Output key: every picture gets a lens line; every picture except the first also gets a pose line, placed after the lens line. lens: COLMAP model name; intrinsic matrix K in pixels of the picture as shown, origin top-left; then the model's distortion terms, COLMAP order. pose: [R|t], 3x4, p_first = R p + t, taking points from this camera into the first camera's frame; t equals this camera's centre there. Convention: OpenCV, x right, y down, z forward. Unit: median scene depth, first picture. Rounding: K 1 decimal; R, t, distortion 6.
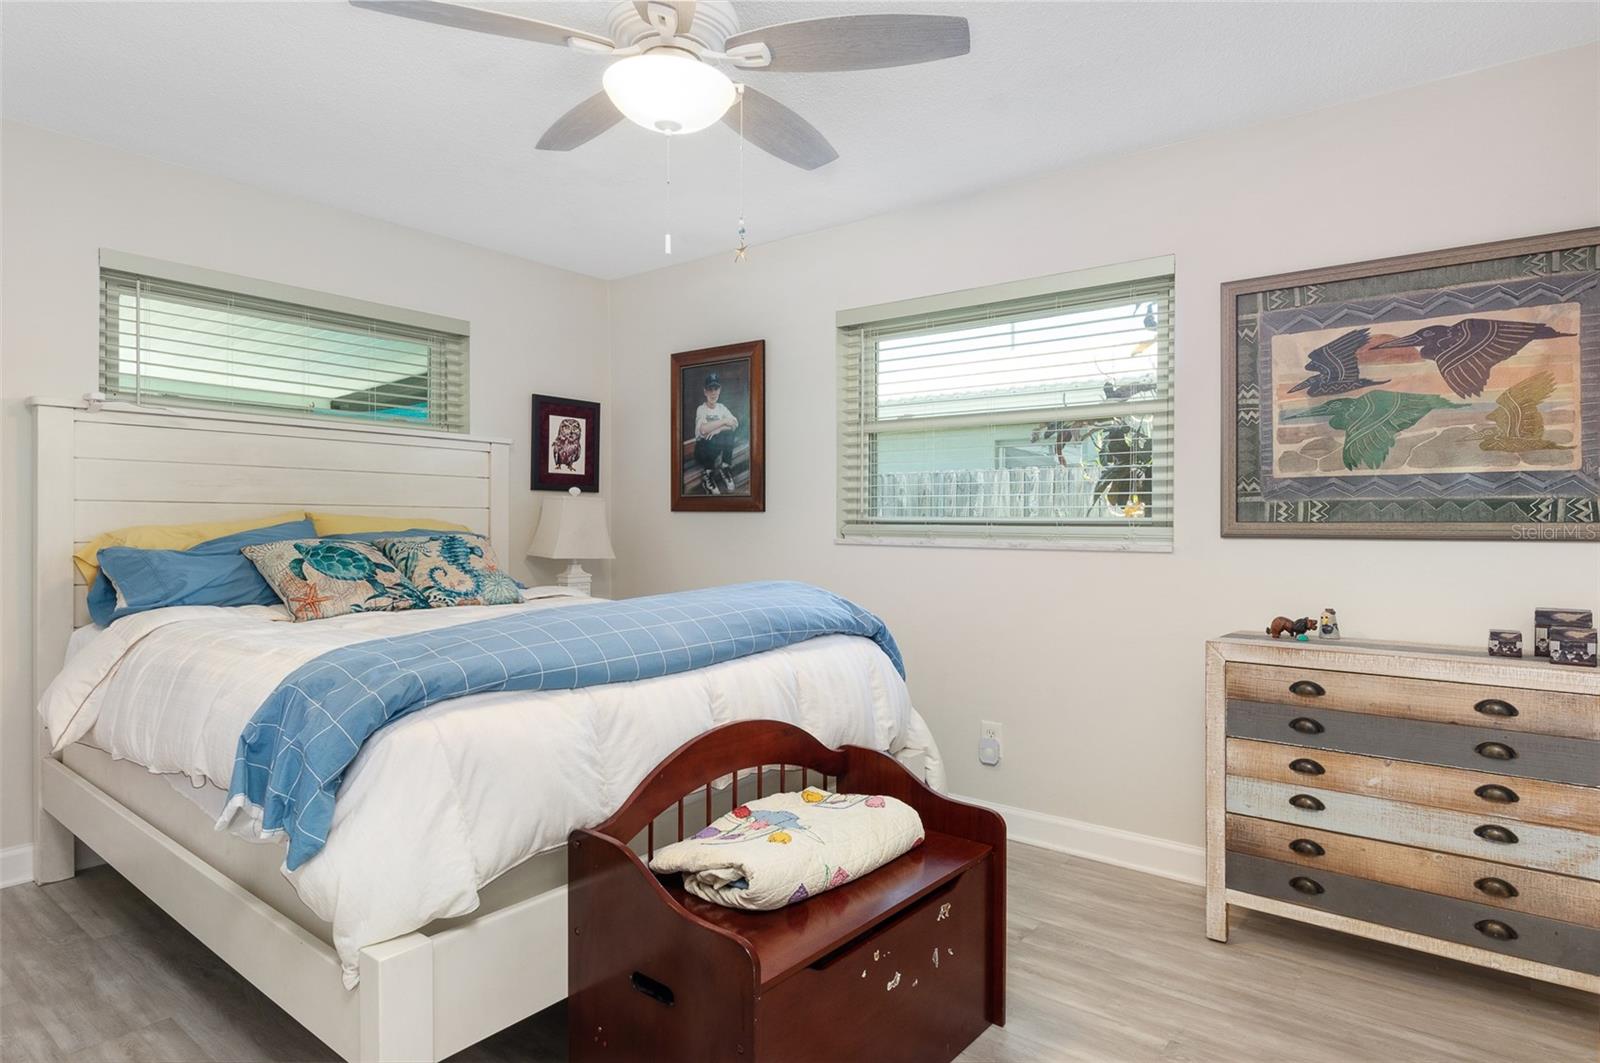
lens RADIAL K [[888.1, 0, 797.2], [0, 888.1, 533.7], [0, 0, 1]] dist [-0.020478, -0.000337]
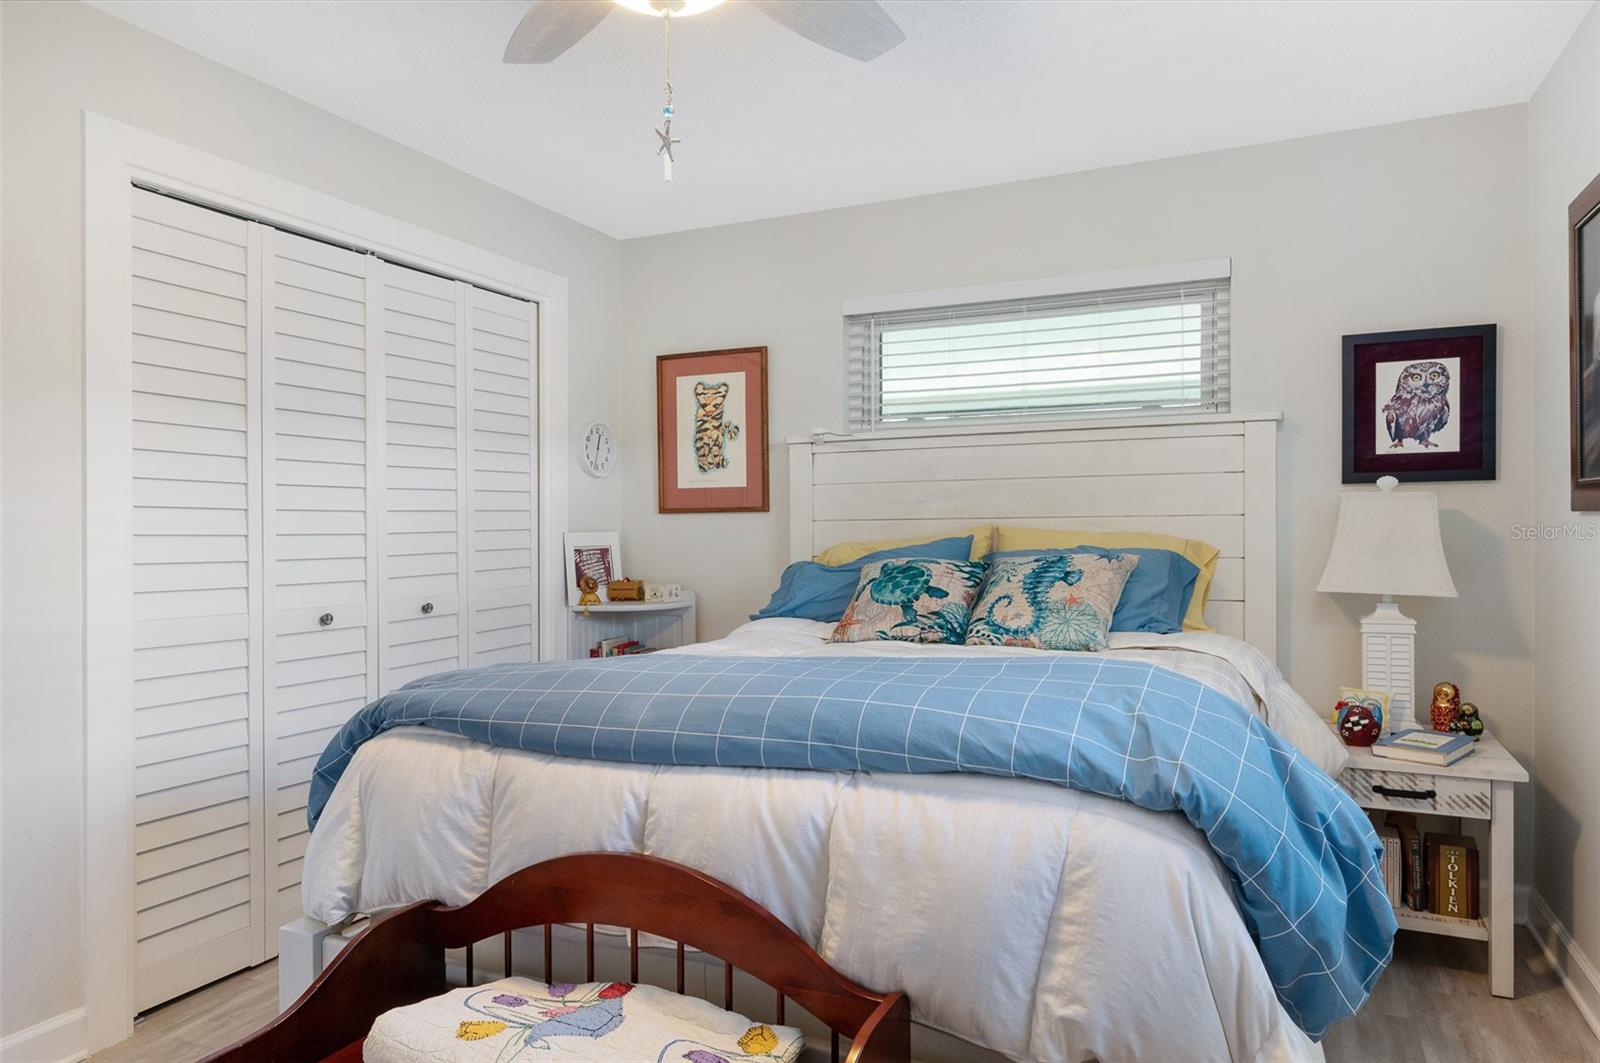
lens RADIAL K [[1006.5, 0, 799.0], [0, 1006.5, 527.5], [0, 0, 1]] dist [0.005857, 0.000524]
pose [[0.231983, -0.006434, -0.972699, 0.345586], [0.004784, 0.999974, -0.005473, -0.015670], [0.972708, -0.003384, 0.232008, 0.461059]]
